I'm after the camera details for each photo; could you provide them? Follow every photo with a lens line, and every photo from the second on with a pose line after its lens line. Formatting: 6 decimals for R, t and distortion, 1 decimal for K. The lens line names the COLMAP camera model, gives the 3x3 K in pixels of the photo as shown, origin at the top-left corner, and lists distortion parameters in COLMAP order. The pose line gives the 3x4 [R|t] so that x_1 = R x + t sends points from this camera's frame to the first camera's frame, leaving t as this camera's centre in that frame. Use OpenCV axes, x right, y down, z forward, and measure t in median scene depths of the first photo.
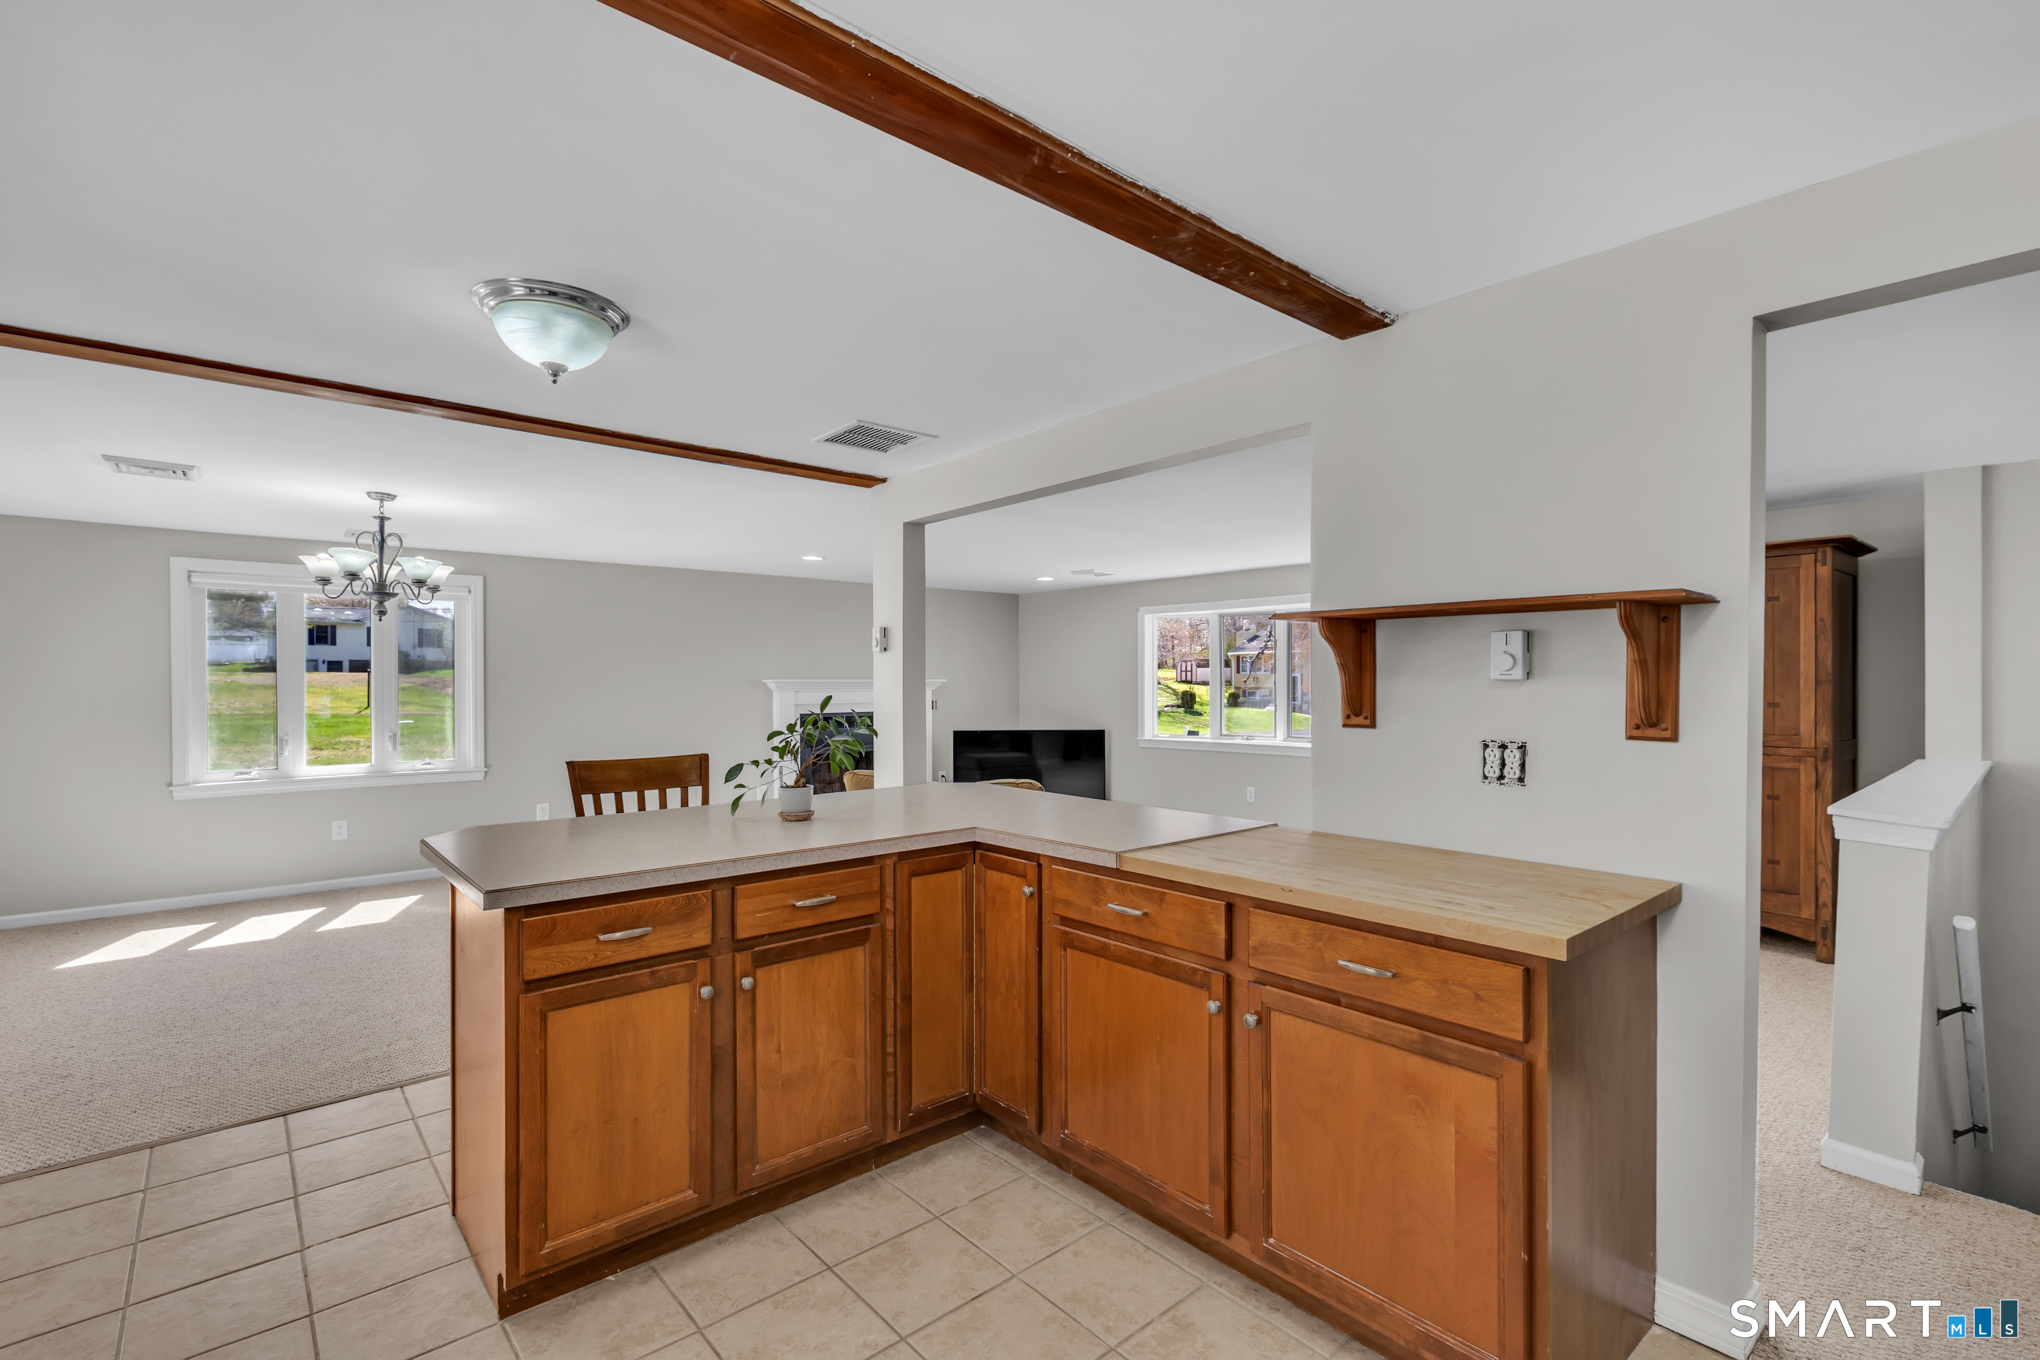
lens RADIAL K [[930.1, 0, 1025.9], [0, 930.1, 688.2], [0, 0, 1]] dist [-0.000526, -0.000047]
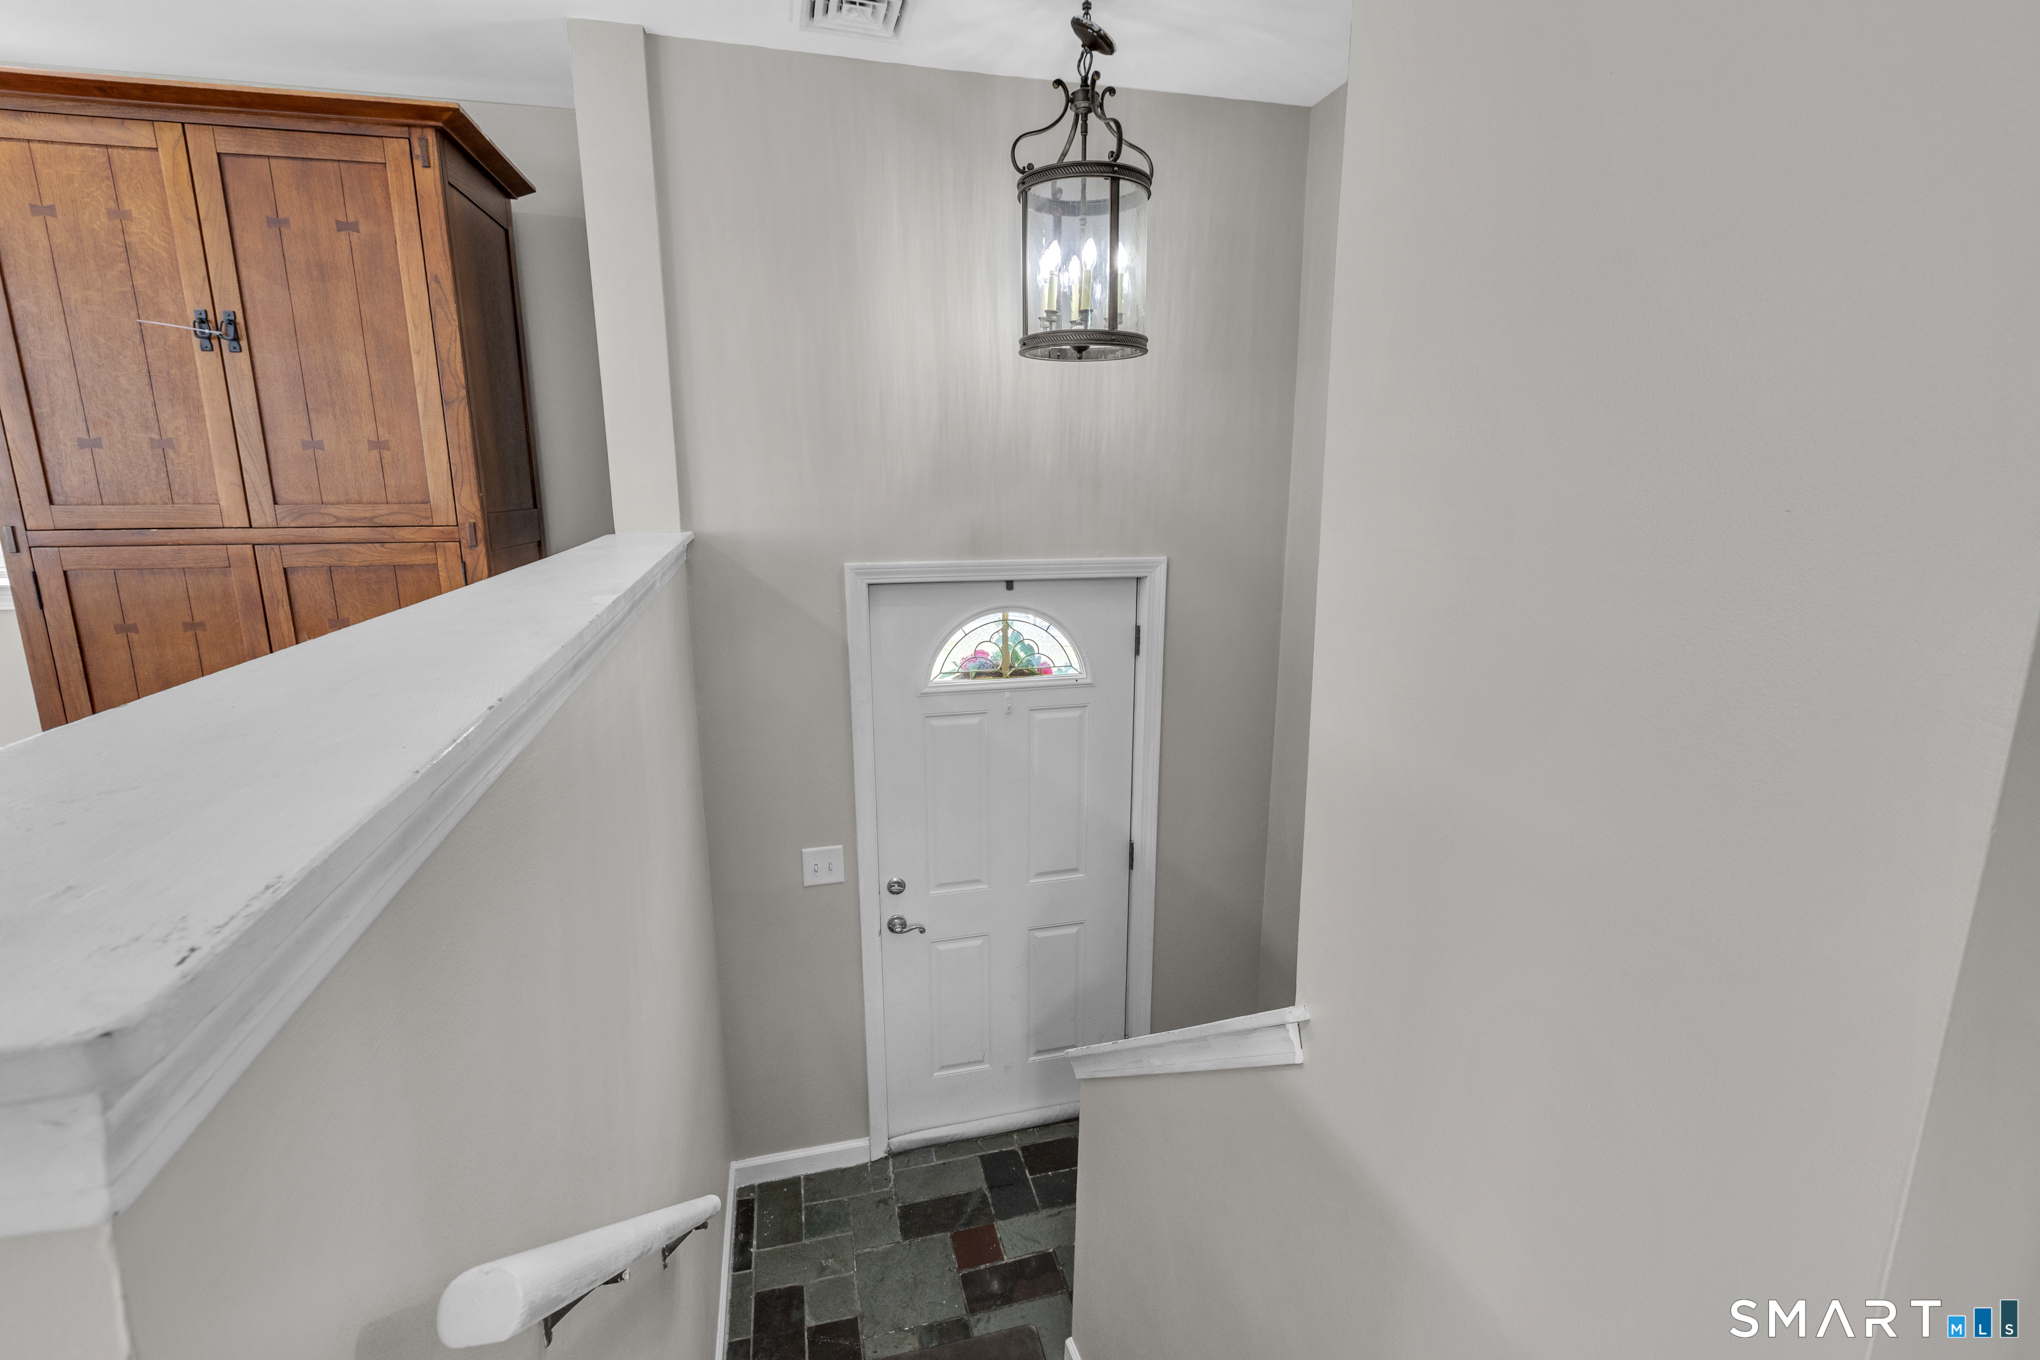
lens RADIAL K [[930.1, 0, 1020.1], [0, 930.1, 677.7], [0, 0, 1]] dist [-0.000526, -0.000047]
pose [[0.419629, -0.188272, 0.887956, 0.478862], [-0.005261, 0.977732, 0.209793, 0.035340], [-0.907680, -0.092707, 0.409294, 0.456442]]
